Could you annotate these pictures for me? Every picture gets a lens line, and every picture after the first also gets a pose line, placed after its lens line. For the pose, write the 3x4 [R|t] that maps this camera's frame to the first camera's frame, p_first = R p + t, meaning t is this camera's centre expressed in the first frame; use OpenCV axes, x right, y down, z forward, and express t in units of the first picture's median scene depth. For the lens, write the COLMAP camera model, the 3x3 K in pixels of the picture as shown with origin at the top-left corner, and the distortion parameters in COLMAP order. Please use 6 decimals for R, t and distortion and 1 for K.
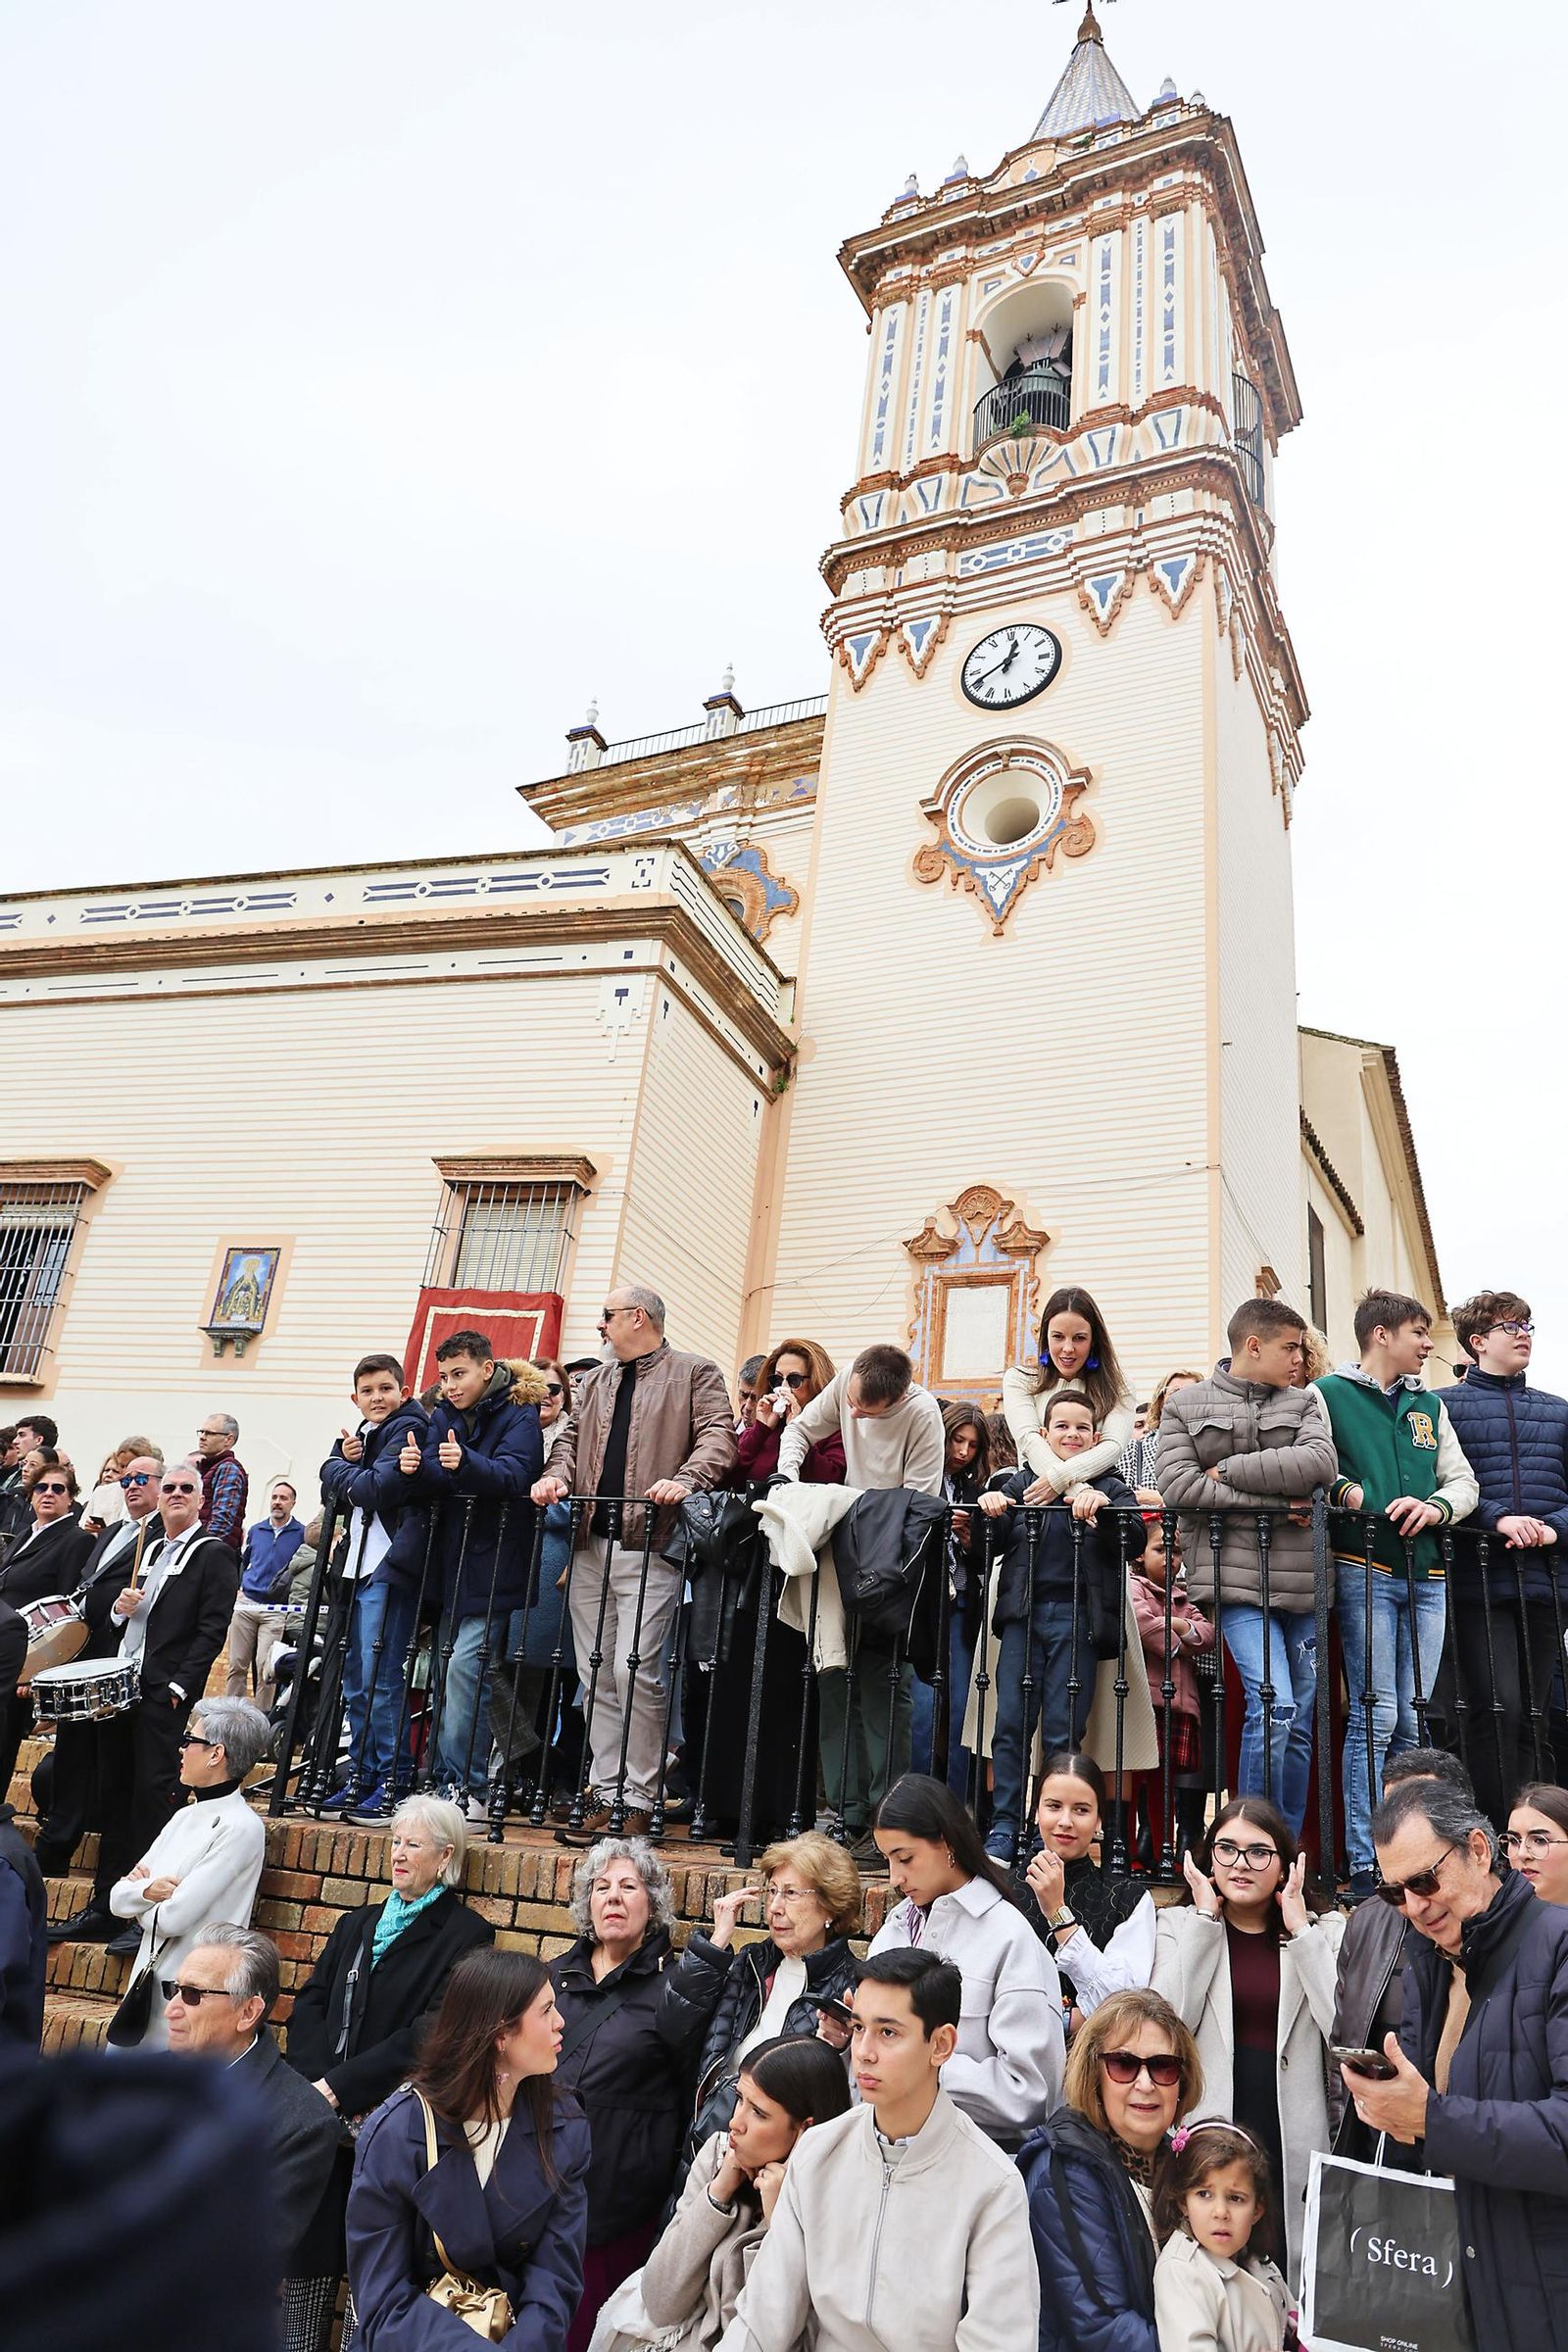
lens RADIAL K [[1607.2, 0, 784.0], [0, 1607.2, 1176.0], [0, 0, 1]] dist [-0.059800, 0.002089]
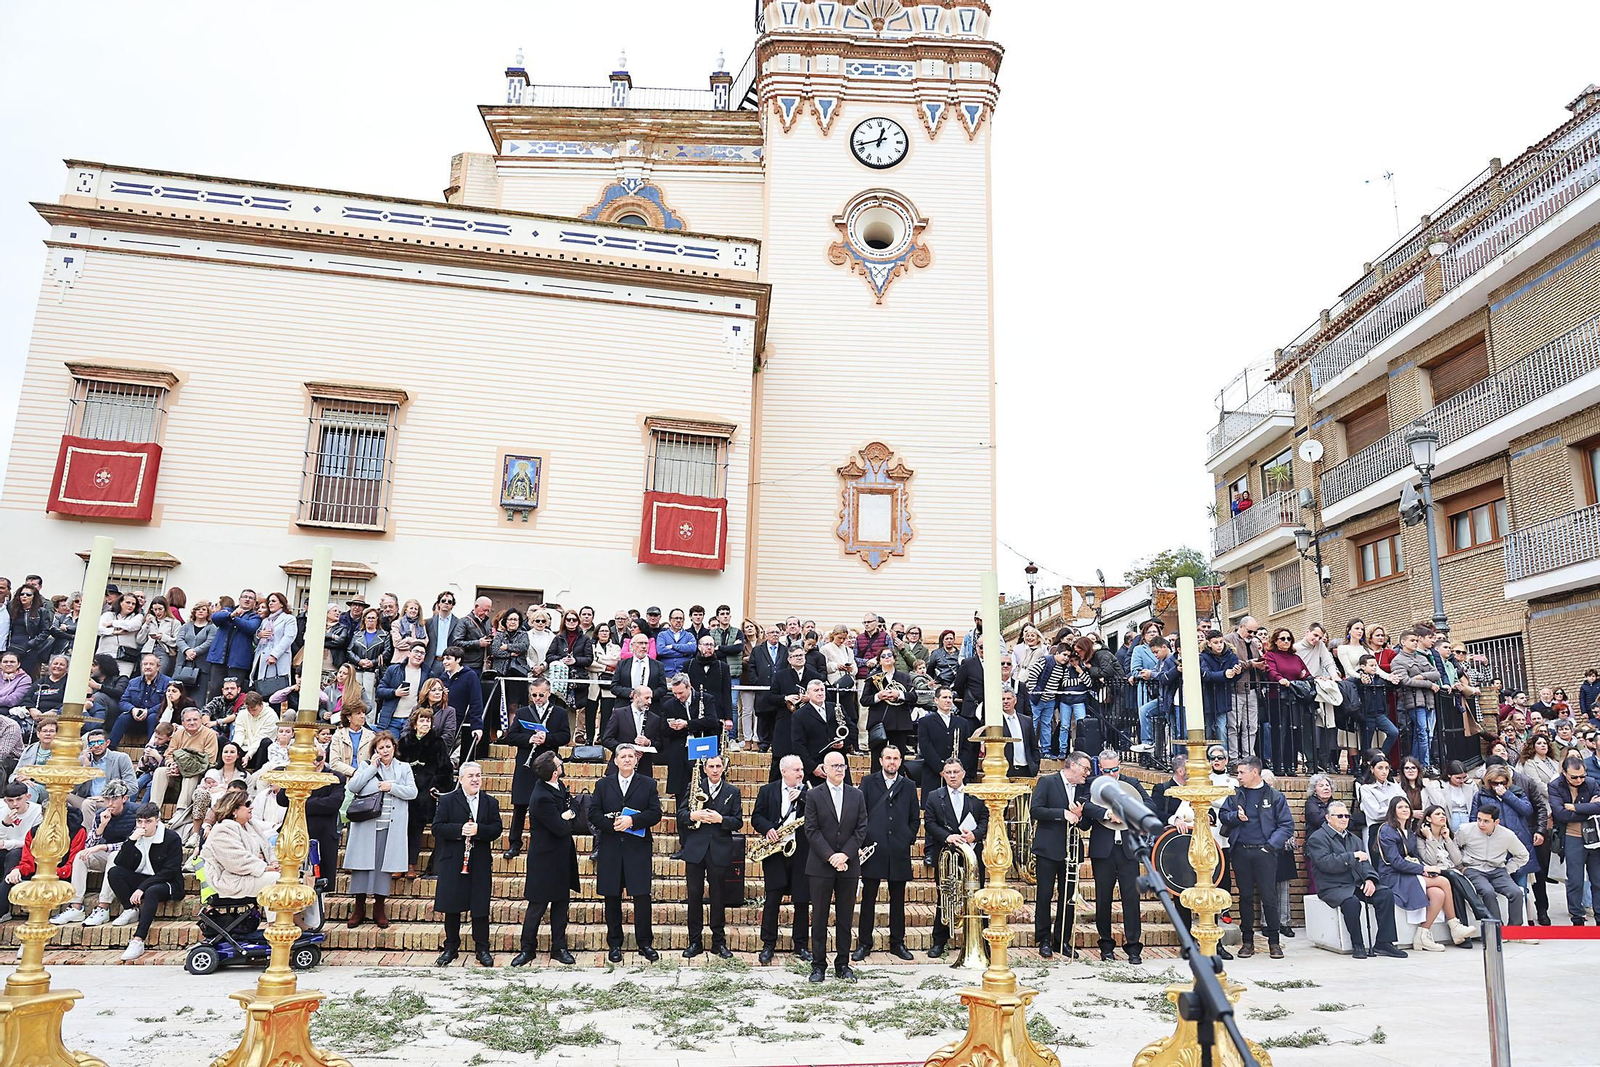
lens RADIAL K [[1093.3, 0, 800.0], [0, 1093.3, 533.5], [0, 0, 1]] dist [-0.059800, 0.002089]
pose [[0.896689, 0.031092, 0.441568, -0.502049], [-0.119364, 0.977563, 0.173561, -0.096479], [-0.426264, -0.208337, 0.880281, -0.143565]]
